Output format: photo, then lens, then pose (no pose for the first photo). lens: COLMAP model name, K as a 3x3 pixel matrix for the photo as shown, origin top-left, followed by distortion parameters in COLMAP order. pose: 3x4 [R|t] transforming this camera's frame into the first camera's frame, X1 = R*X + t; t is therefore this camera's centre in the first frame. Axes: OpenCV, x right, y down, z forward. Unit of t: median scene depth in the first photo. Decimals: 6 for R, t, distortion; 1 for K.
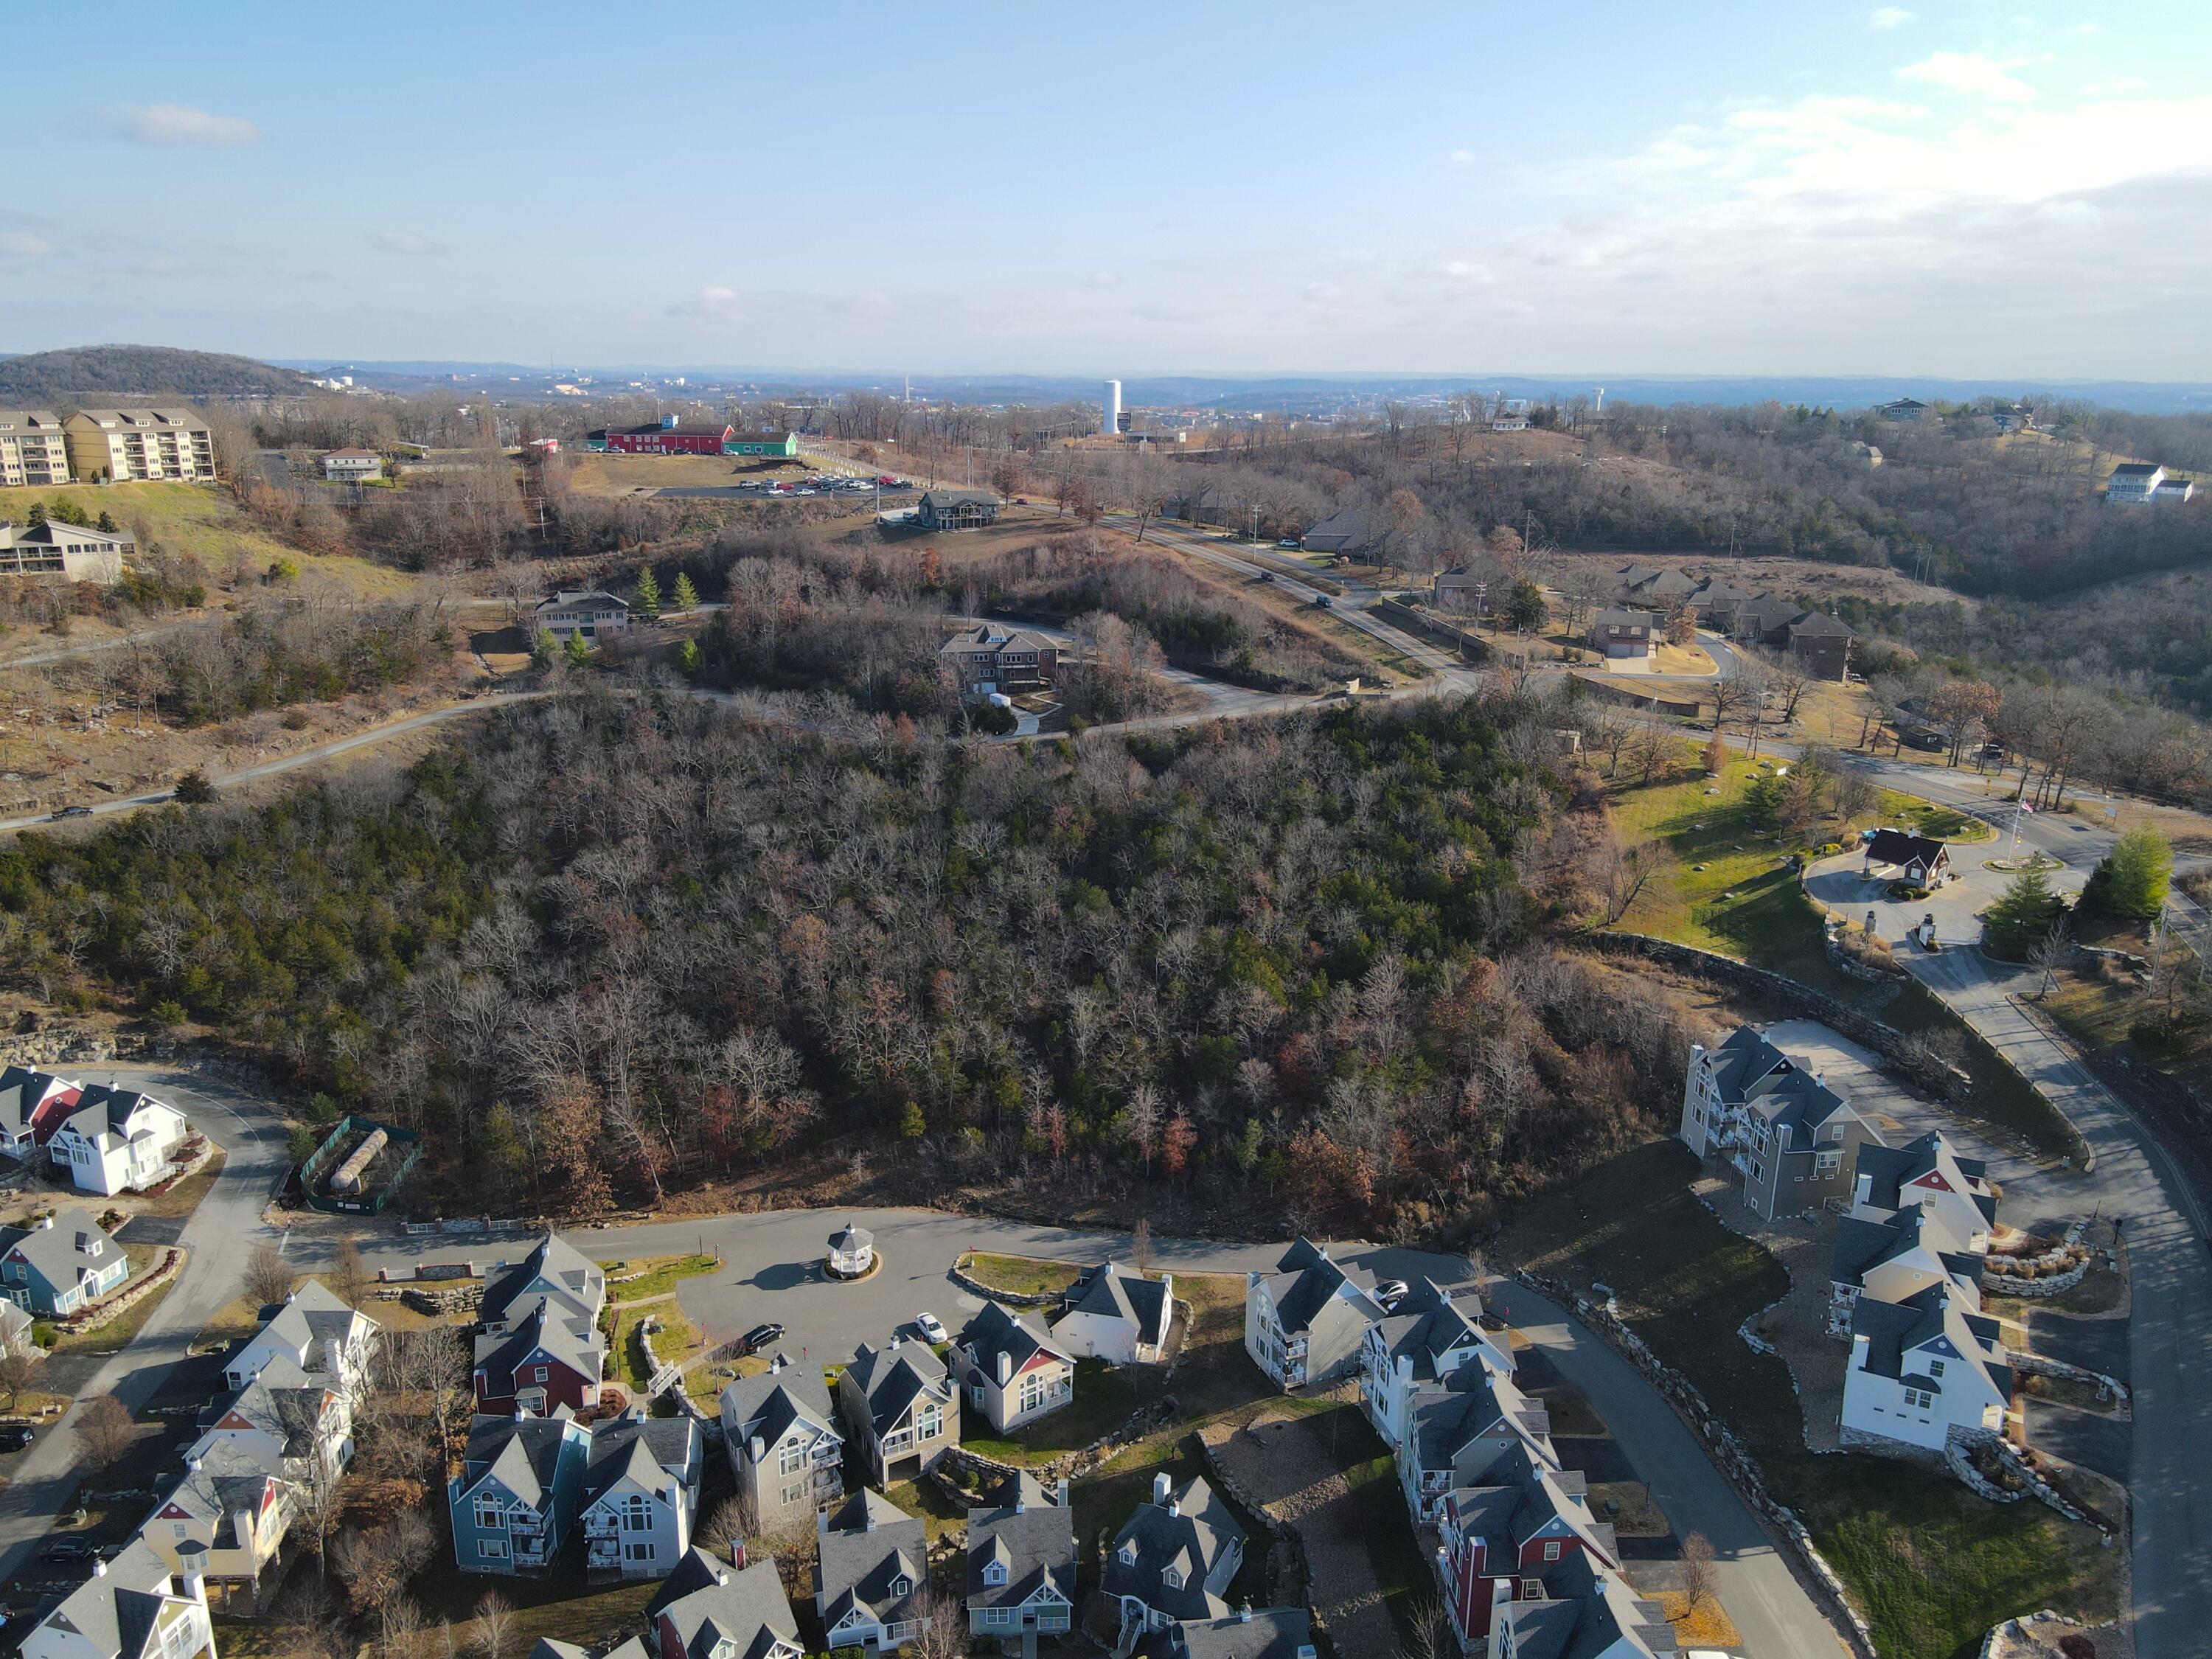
lens RADIAL K [[1667.3, 0, 1106.0], [0, 1667.3, 829.5], [0, 0, 1]] dist [-0.006806, -0.002519]
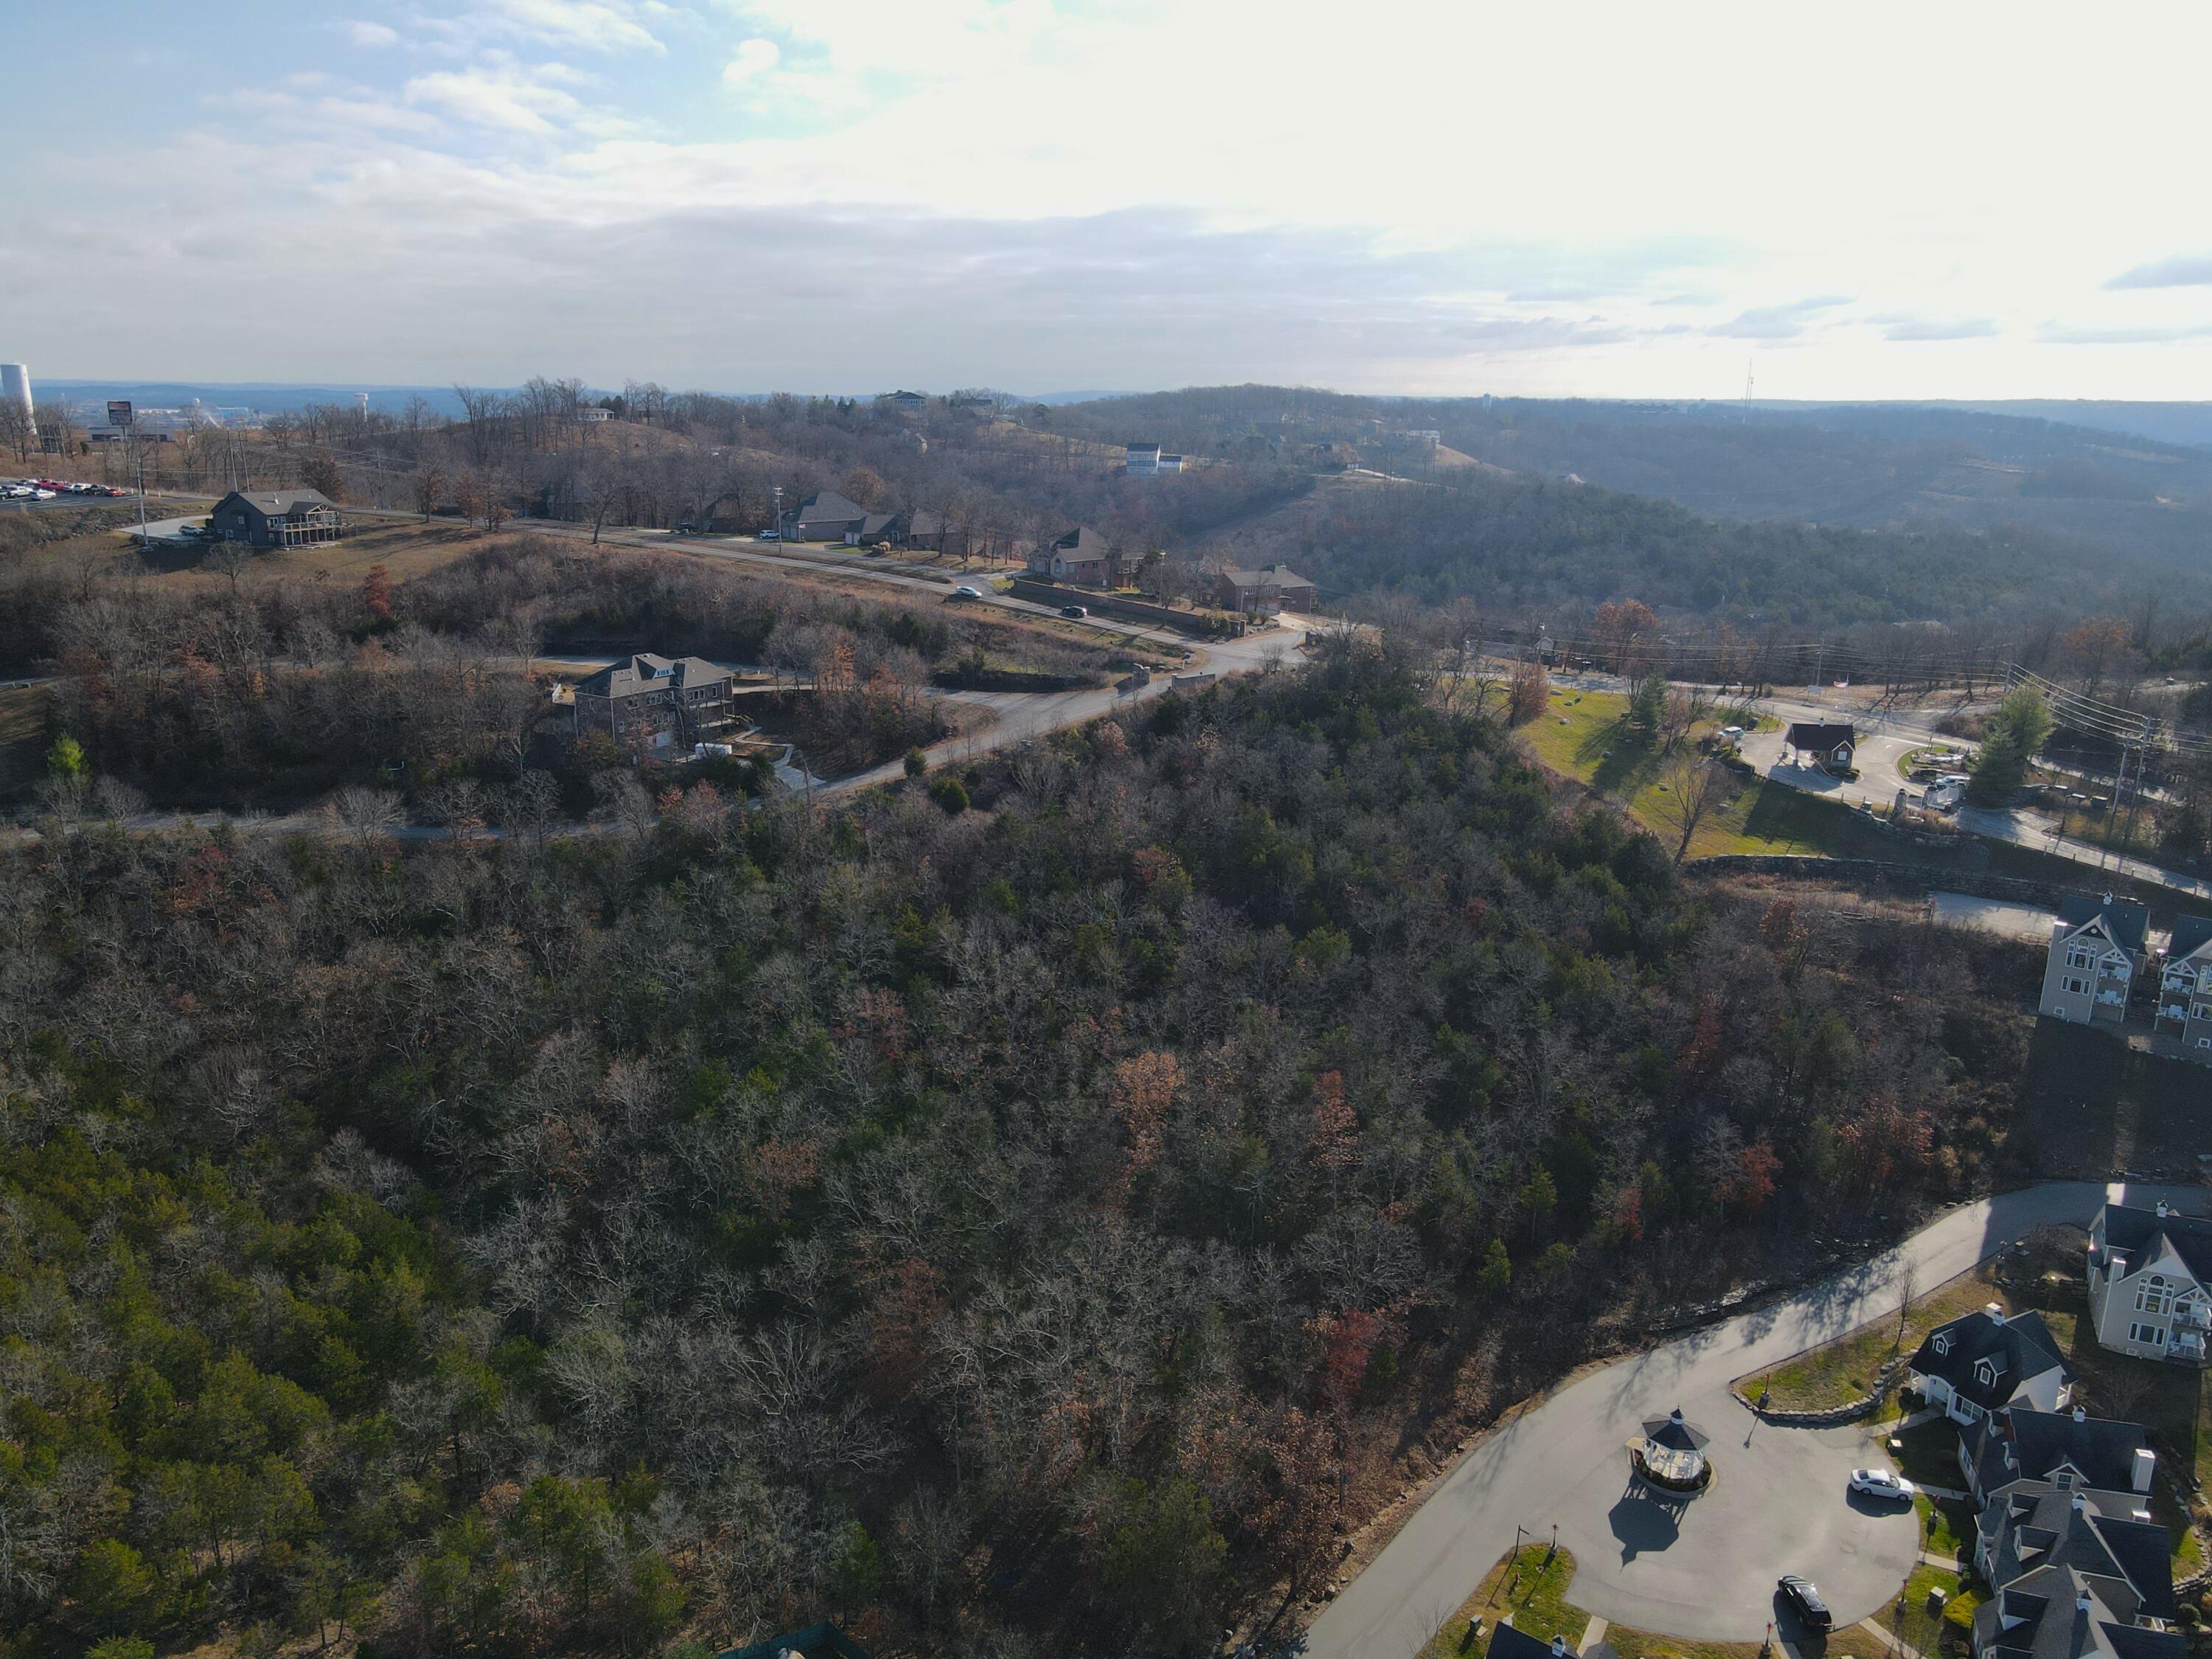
lens RADIAL K [[1627.7, 0, 1106.0], [0, 1627.7, 829.5], [0, 0, 1]] dist [0.021086, 0.002785]
pose [[0.715774, -0.175952, 0.675802, -0.444307], [0.178174, 0.981723, 0.066890, -0.061738], [-0.675219, 0.072533, 0.734042, 0.356341]]
